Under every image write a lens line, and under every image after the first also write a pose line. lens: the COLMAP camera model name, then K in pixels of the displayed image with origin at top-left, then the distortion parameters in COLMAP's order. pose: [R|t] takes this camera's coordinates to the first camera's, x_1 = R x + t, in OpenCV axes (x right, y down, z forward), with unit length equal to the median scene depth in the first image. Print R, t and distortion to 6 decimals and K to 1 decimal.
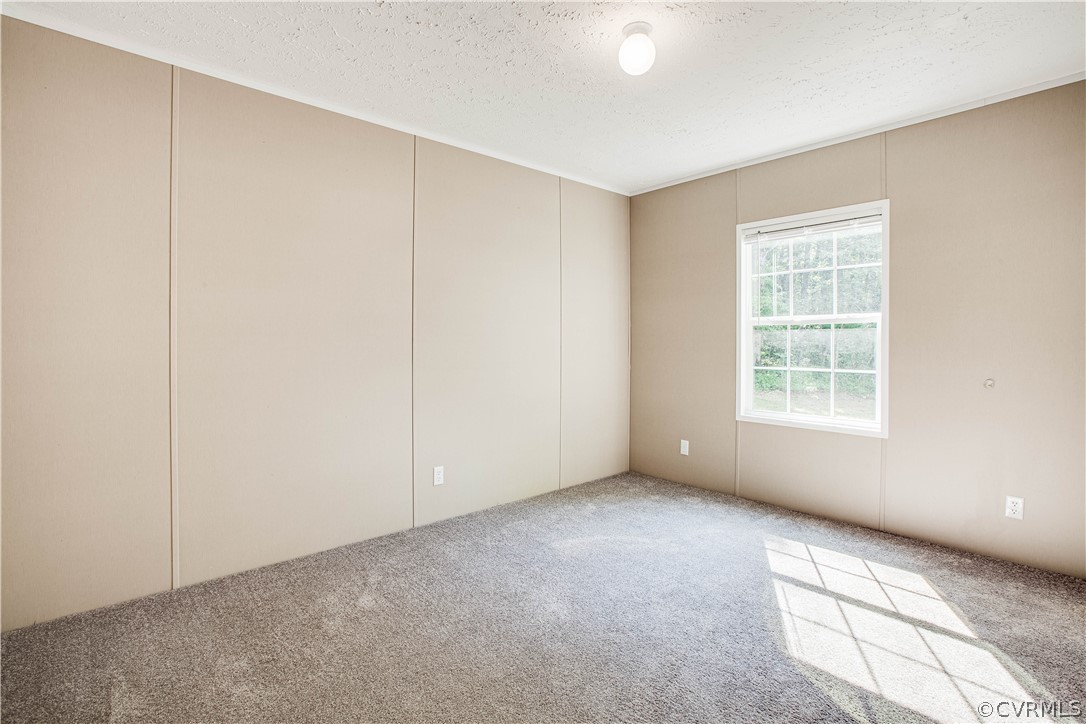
lens RADIAL K [[517.4, 0, 536.9], [0, 517.4, 348.9], [0, 0, 1]] dist [-0.015348, -0.000158]
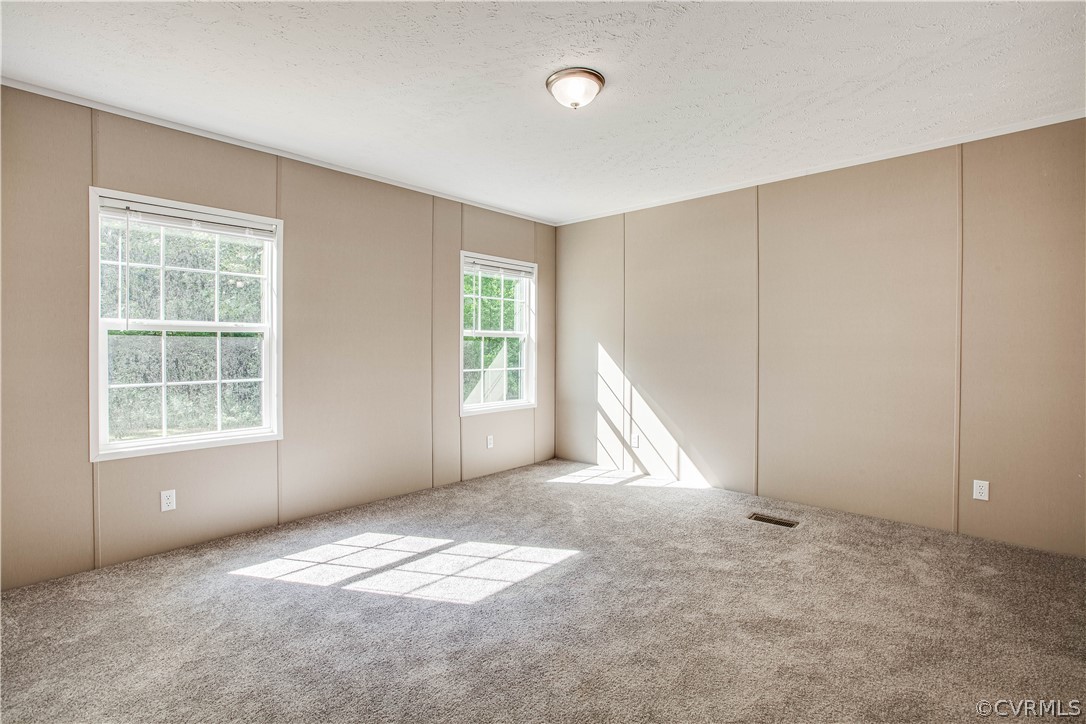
lens RADIAL K [[509.3, 0, 552.3], [0, 509.3, 356.2], [0, 0, 1]] dist [-0.055439, 0.017346]
pose [[-0.118595, -0.015310, 0.992825, -0.402411], [0.018763, 0.999668, 0.017657, -0.009255], [-0.992765, 0.020722, -0.118269, 0.511656]]
